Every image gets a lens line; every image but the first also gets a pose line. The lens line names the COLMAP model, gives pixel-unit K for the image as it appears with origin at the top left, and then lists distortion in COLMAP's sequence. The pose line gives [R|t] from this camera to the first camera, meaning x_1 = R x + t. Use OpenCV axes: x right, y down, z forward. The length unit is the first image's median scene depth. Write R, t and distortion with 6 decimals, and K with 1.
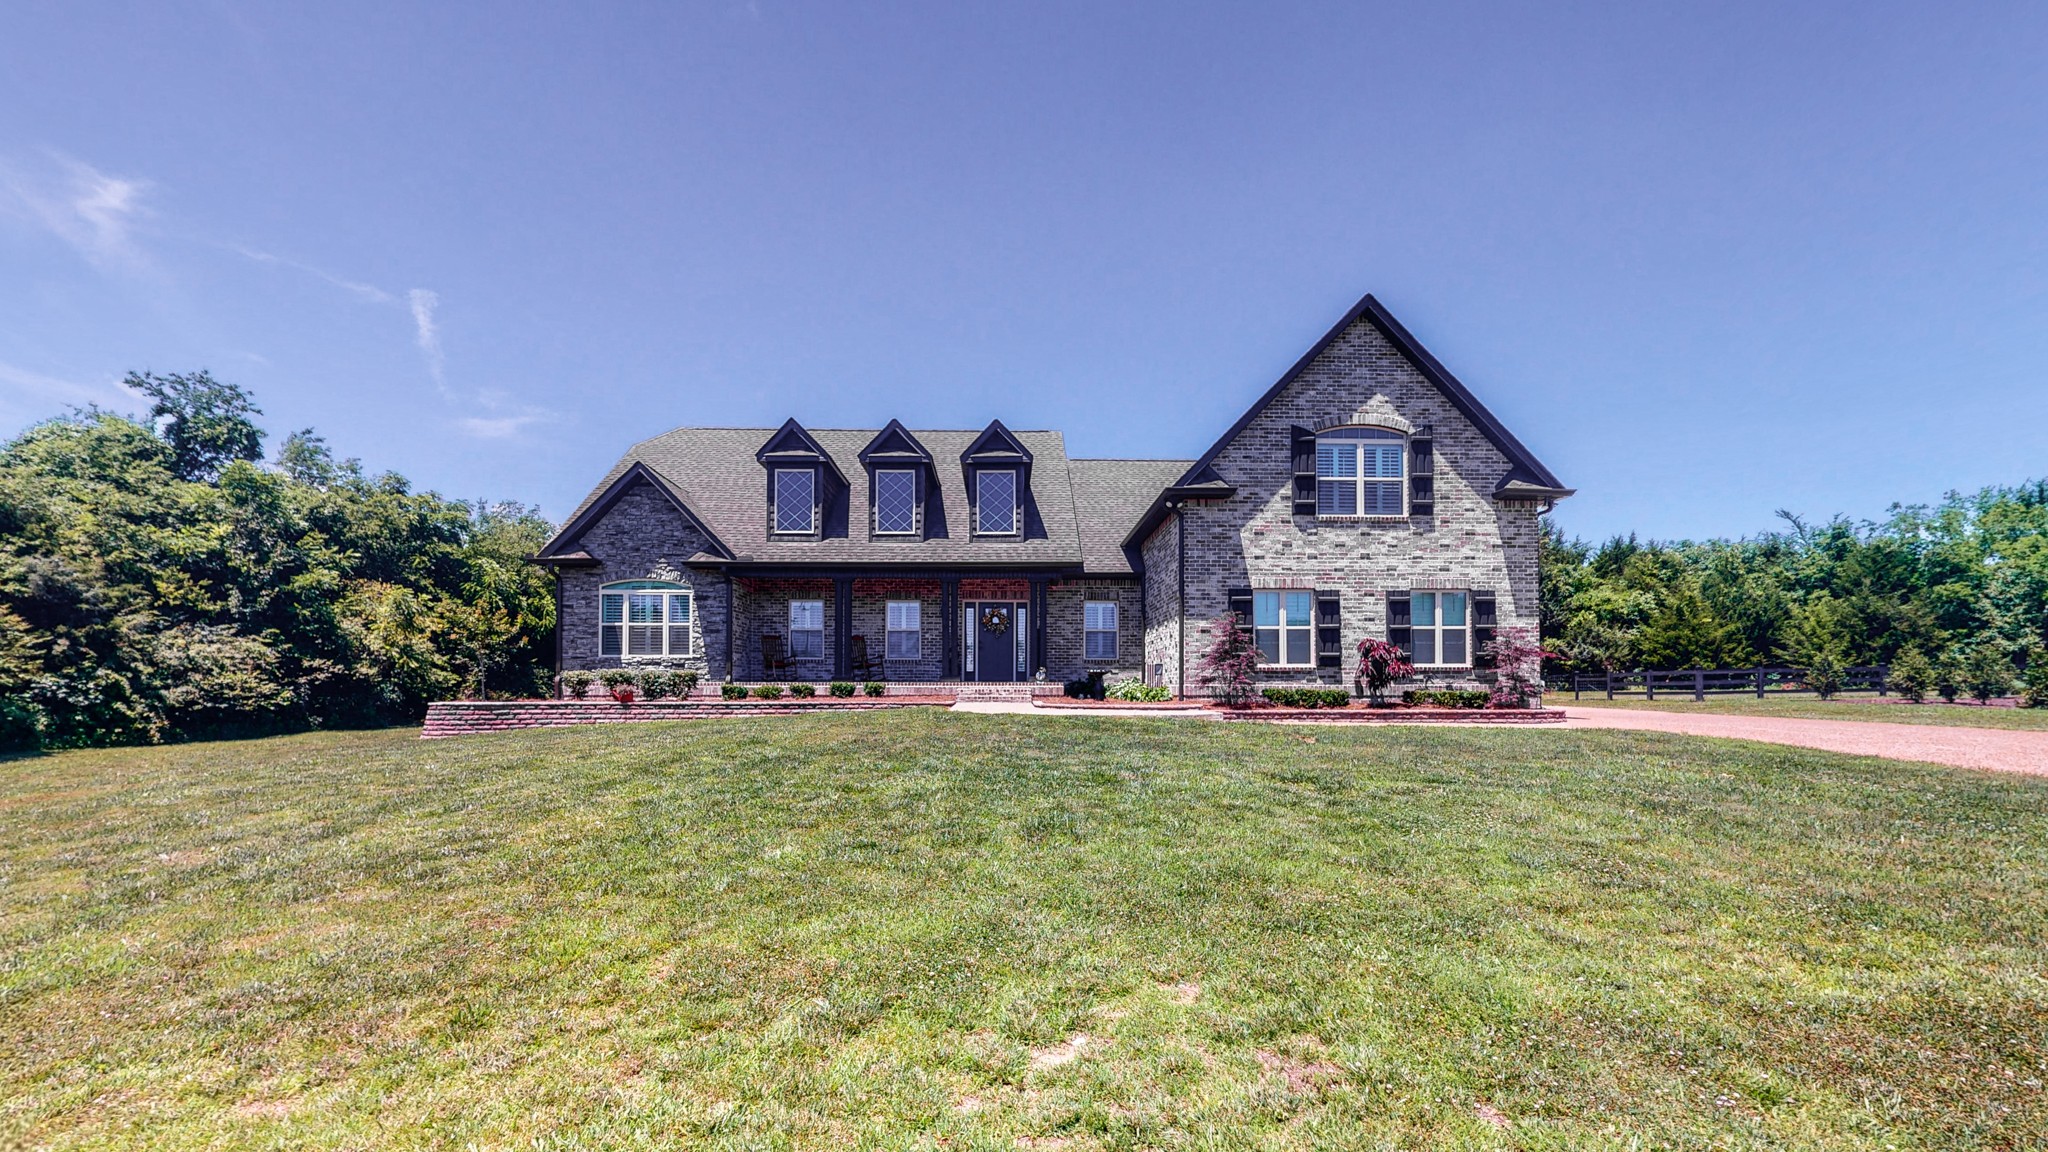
lens RADIAL K [[764.7, 0, 1021.7], [0, 764.7, 621.2], [0, 0, 1]] dist [0.001197, 0.000165]
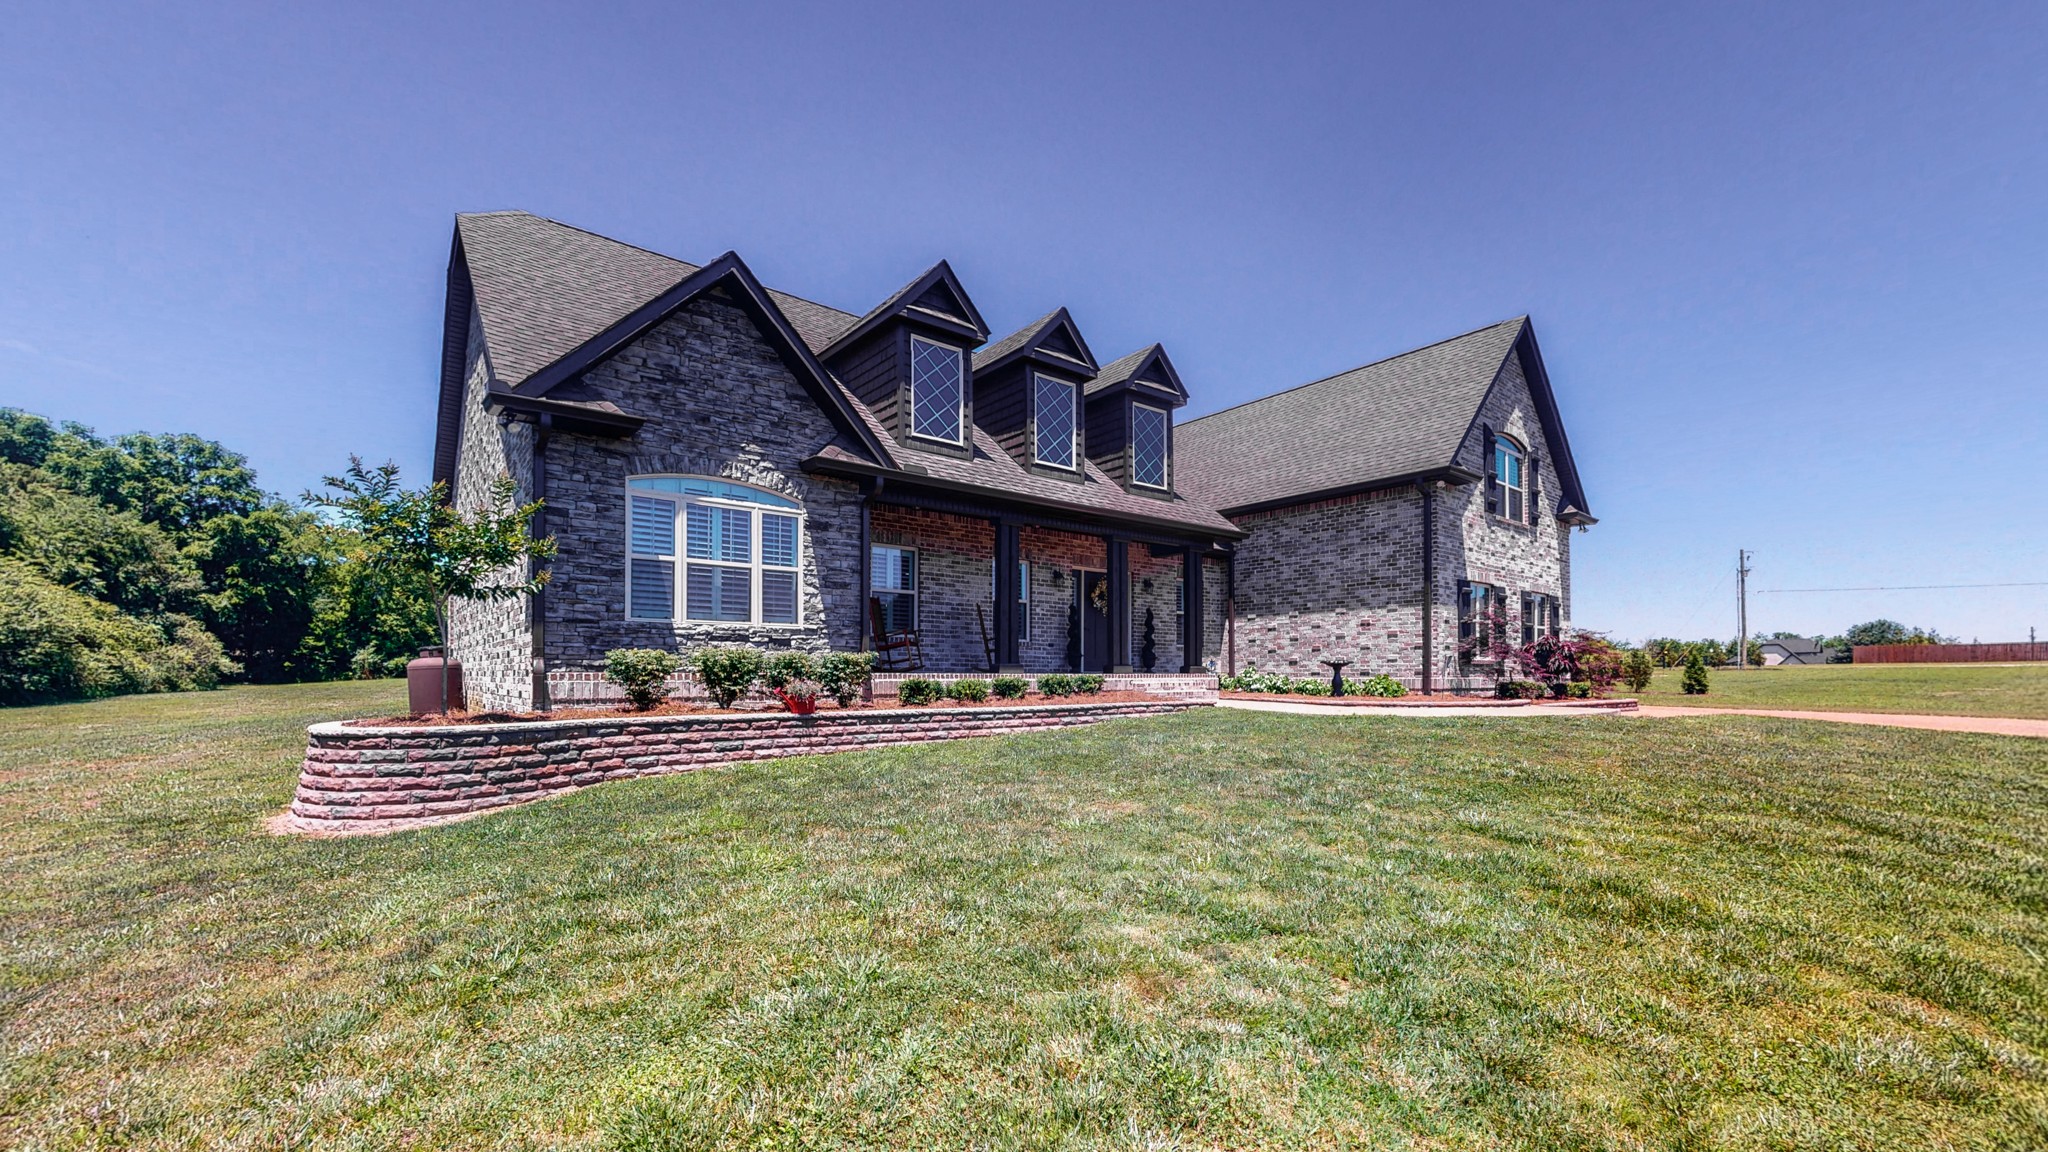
lens RADIAL K [[764.7, 0, 1021.7], [0, 764.7, 621.2], [0, 0, 1]] dist [0.001197, 0.000165]
pose [[0.815217, 0.041092, 0.577697, -0.626484], [-0.052110, 0.998638, 0.002502, 0.031863], [-0.576807, -0.032144, 0.816248, 0.446868]]
